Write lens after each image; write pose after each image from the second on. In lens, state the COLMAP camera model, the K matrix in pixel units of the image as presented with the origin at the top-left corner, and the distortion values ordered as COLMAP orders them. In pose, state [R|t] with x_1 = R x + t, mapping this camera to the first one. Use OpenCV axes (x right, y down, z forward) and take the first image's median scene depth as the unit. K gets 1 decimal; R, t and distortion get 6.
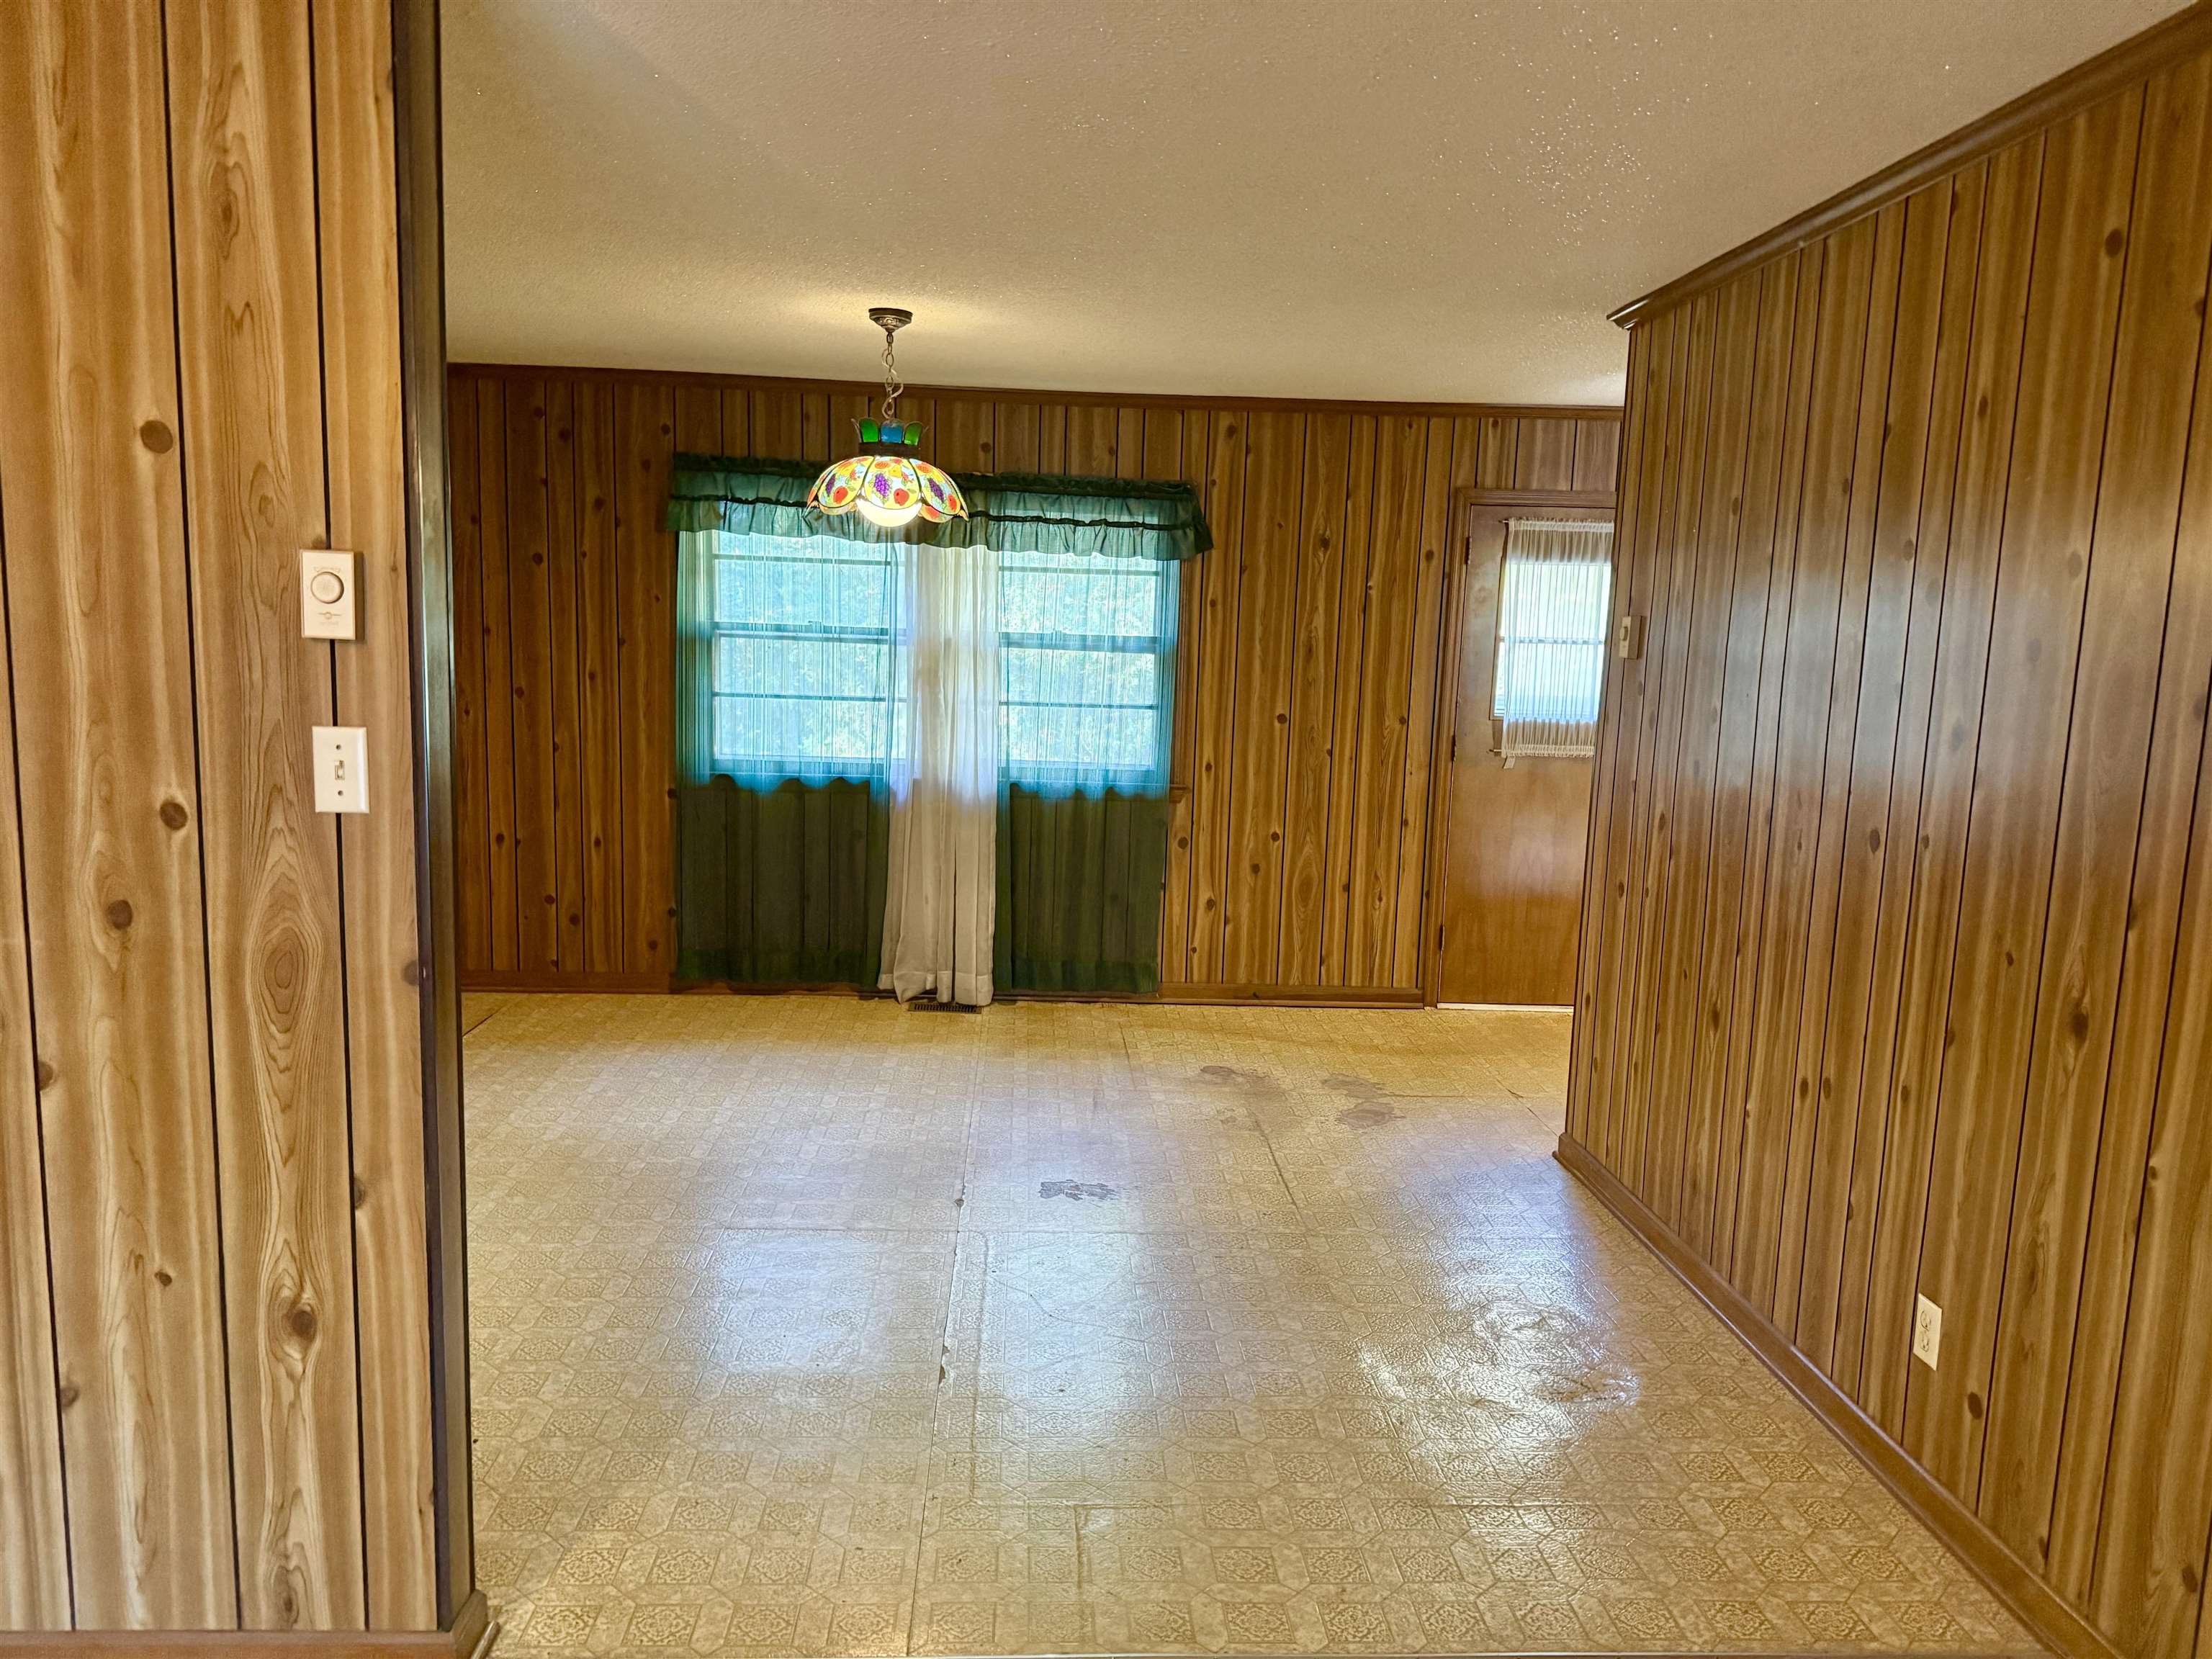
lens RADIAL K [[1567.8, 0, 1117.5], [0, 1567.8, 865.3], [0, 0, 1]] dist [0.042362, -0.004635]
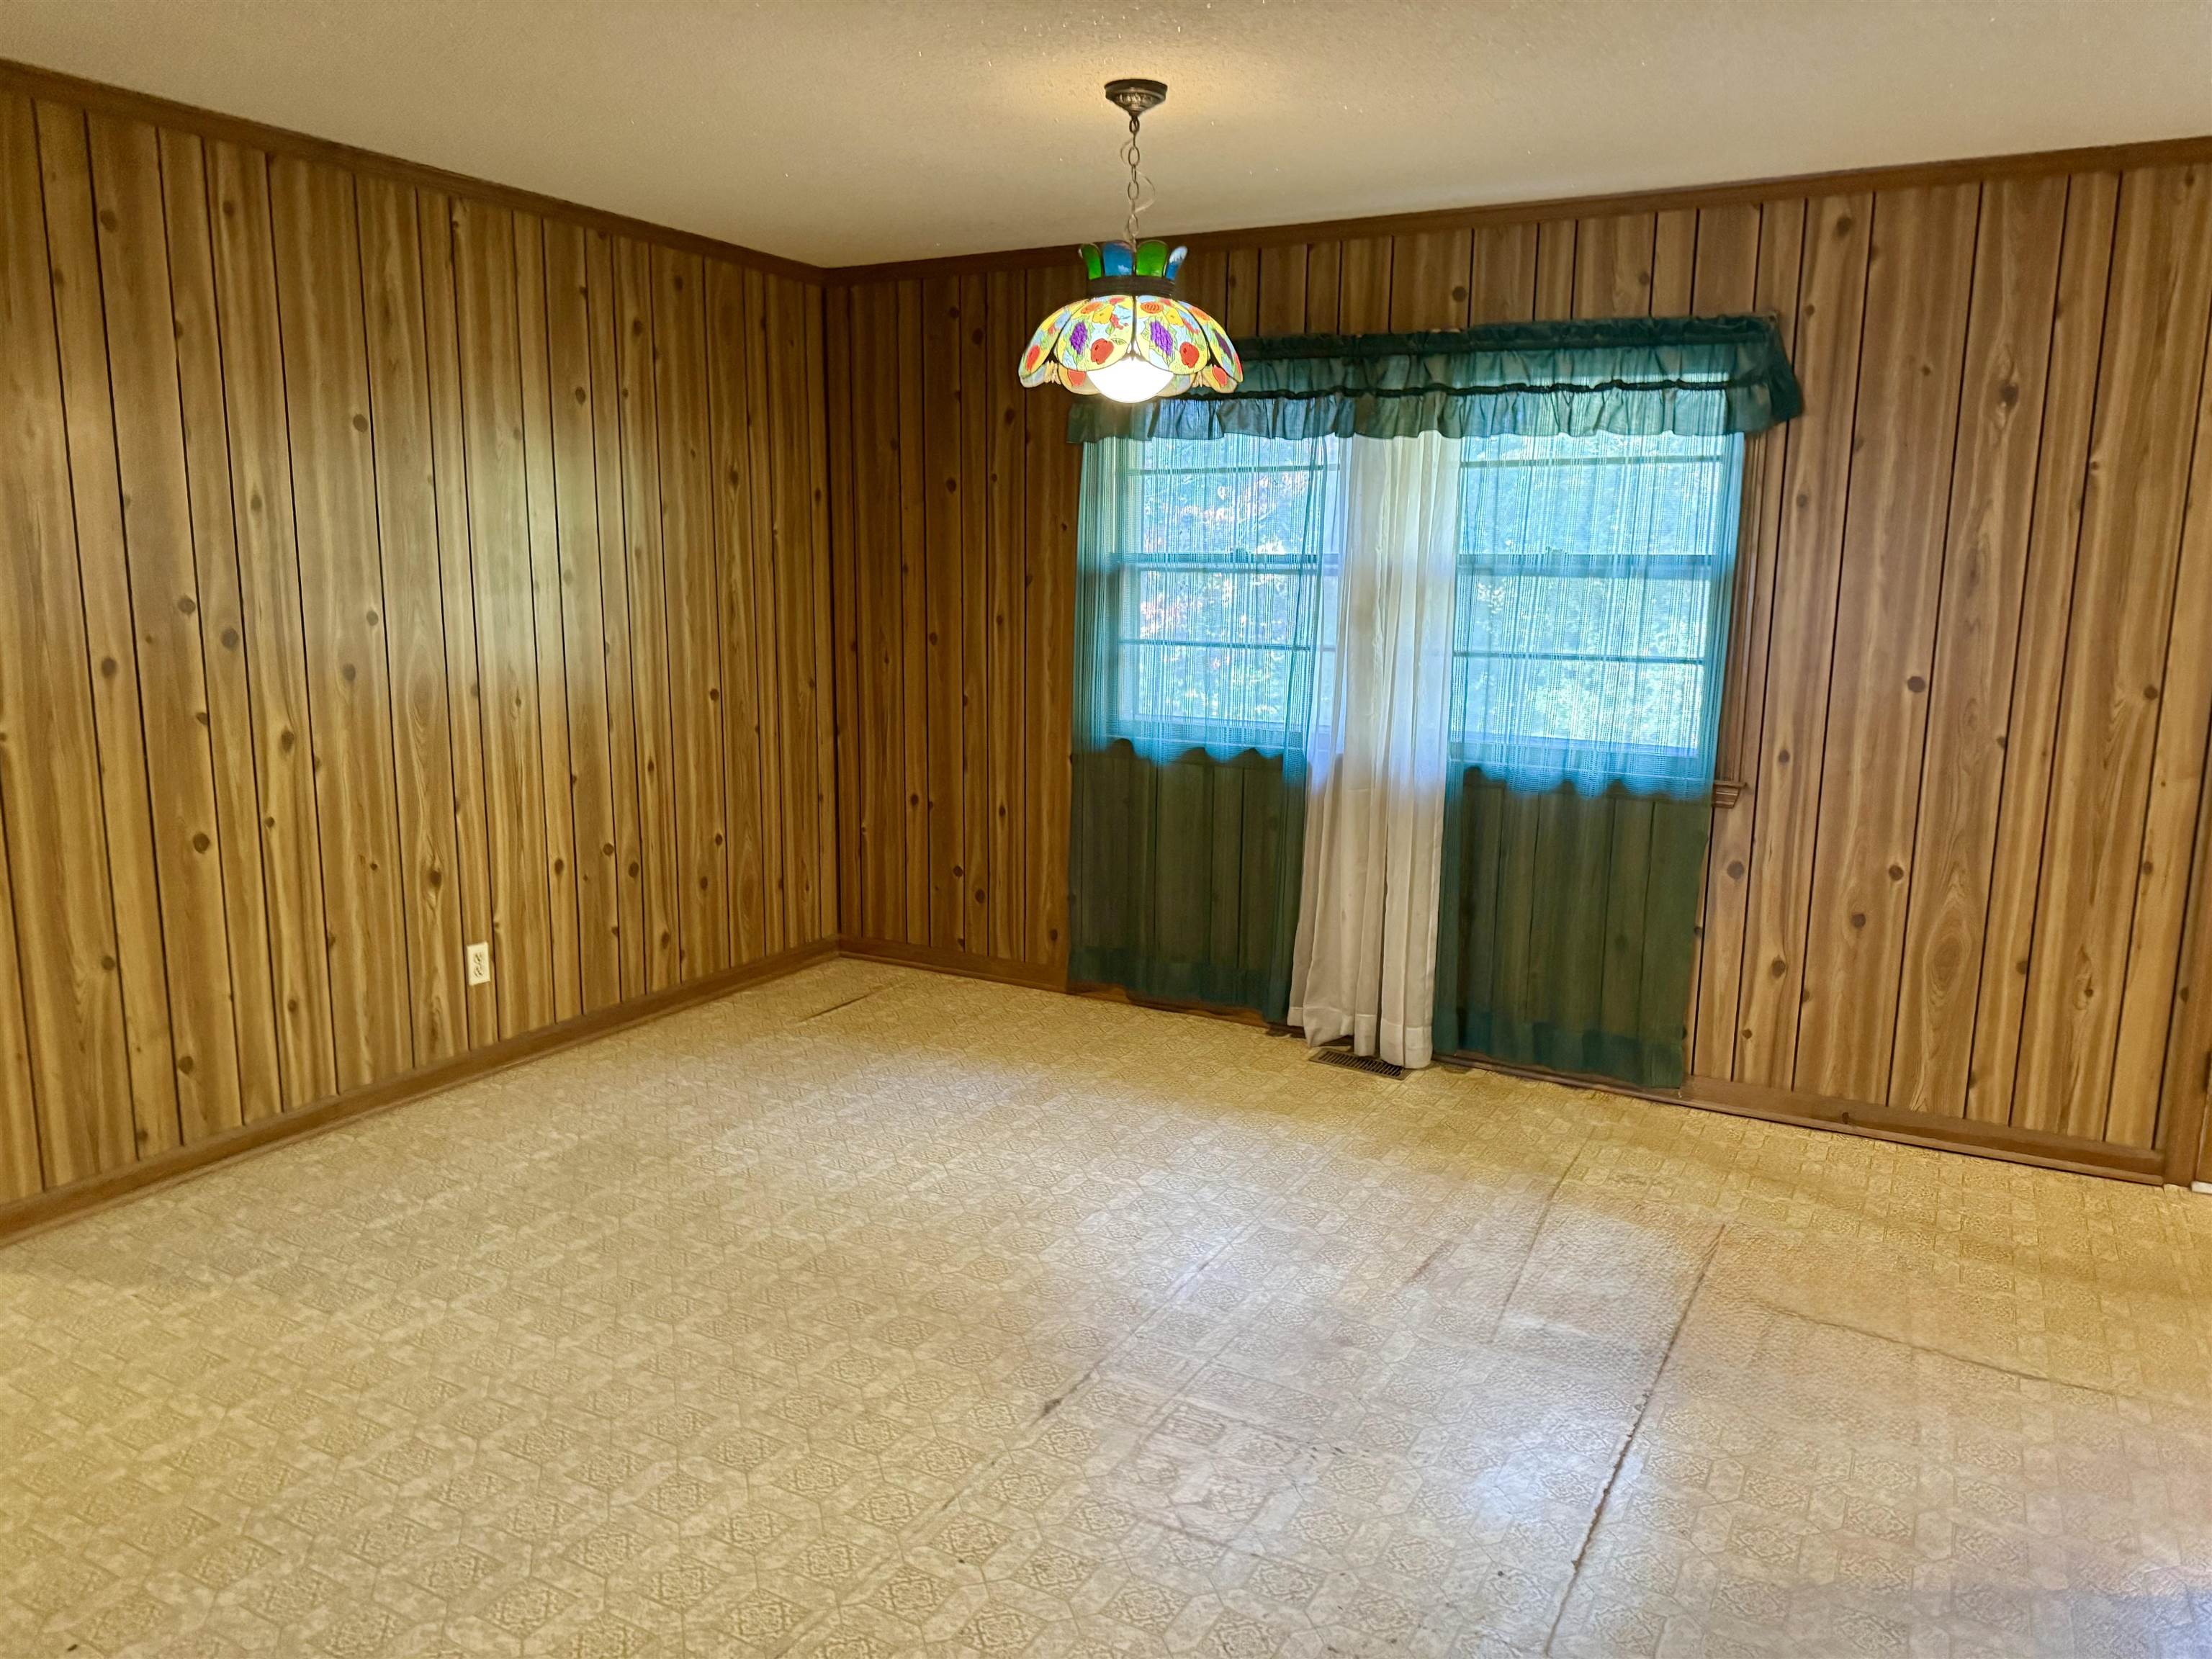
lens RADIAL K [[1532.6, 0, 1059.6], [0, 1532.6, 830.6], [0, 0, 1]] dist [0.040954, -0.112711]
pose [[0.824385, 0.073829, -0.561194, 0.172600], [-0.066173, 0.997229, 0.033985, -0.034602], [0.562148, 0.009120, 0.826986, 0.317032]]
